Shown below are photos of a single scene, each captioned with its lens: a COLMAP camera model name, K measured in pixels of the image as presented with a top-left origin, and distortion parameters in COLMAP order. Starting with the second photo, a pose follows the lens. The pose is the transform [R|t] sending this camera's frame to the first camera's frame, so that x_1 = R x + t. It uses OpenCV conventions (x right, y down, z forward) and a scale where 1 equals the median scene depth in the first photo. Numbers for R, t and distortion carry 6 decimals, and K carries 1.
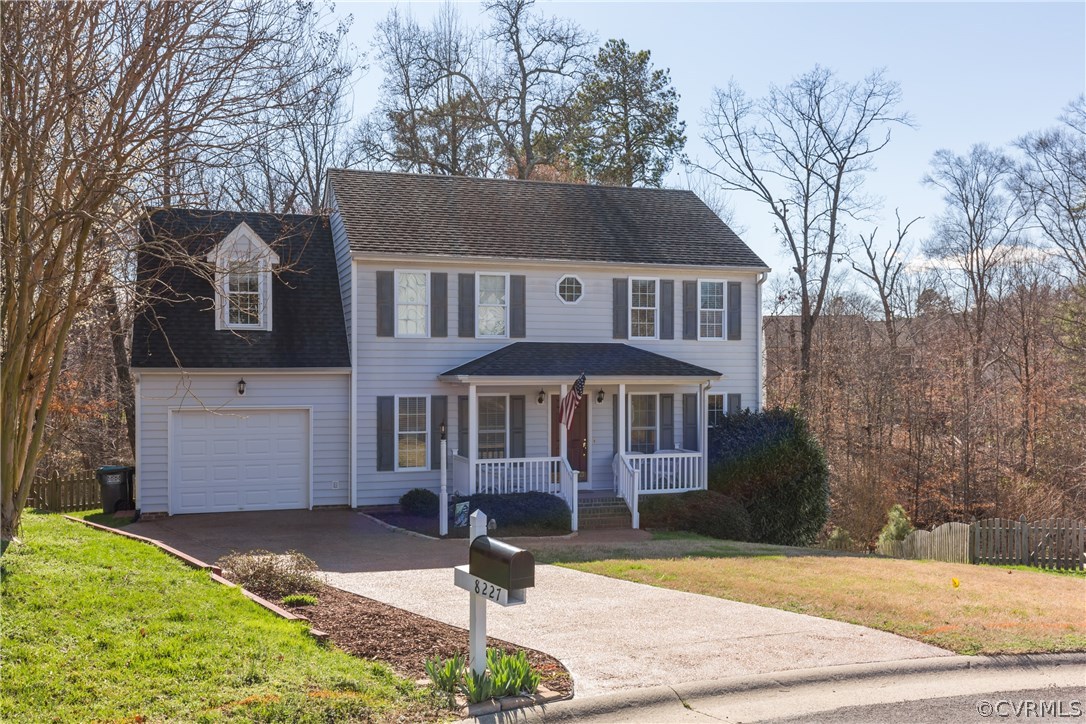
lens RADIAL K [[1006.5, 0, 543.1], [0, 1006.5, 362.2], [0, 0, 1]] dist [0.006564, 0.000000]
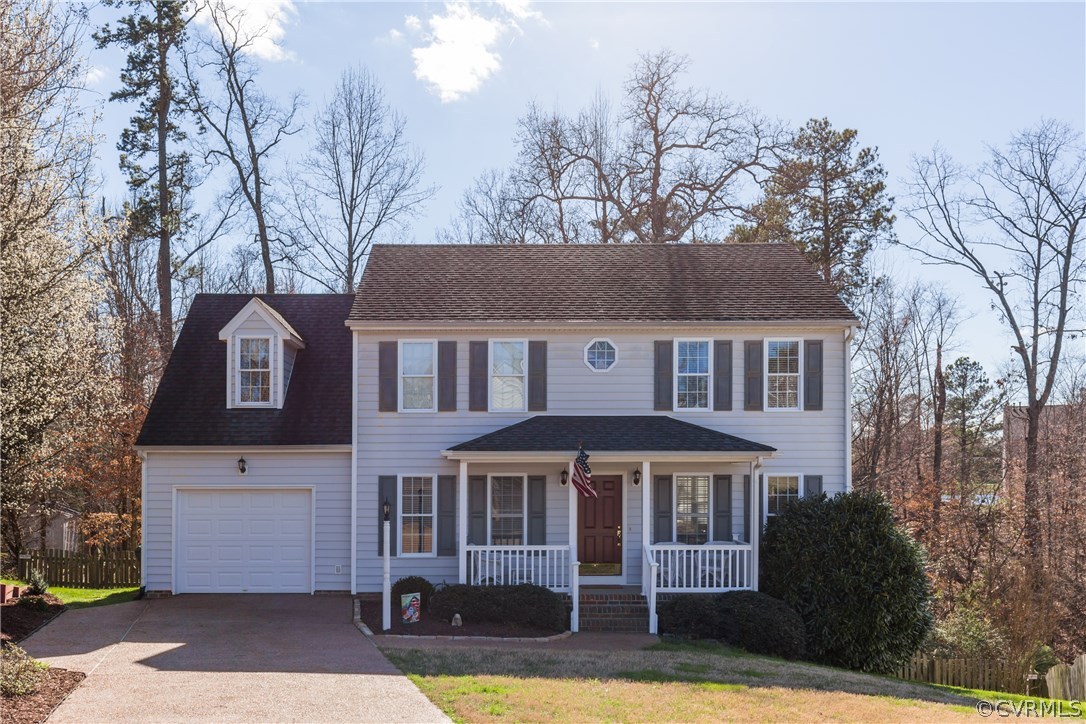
lens RADIAL K [[897.4, 0, 523.2], [0, 897.4, 459.9], [0, 0, 1]] dist [0.007751, -0.031518]
pose [[0.944918, -0.007446, -0.327222, 0.223987], [0.004717, 0.999947, -0.009131, 0.026415], [0.327273, 0.007085, 0.944903, 0.247351]]
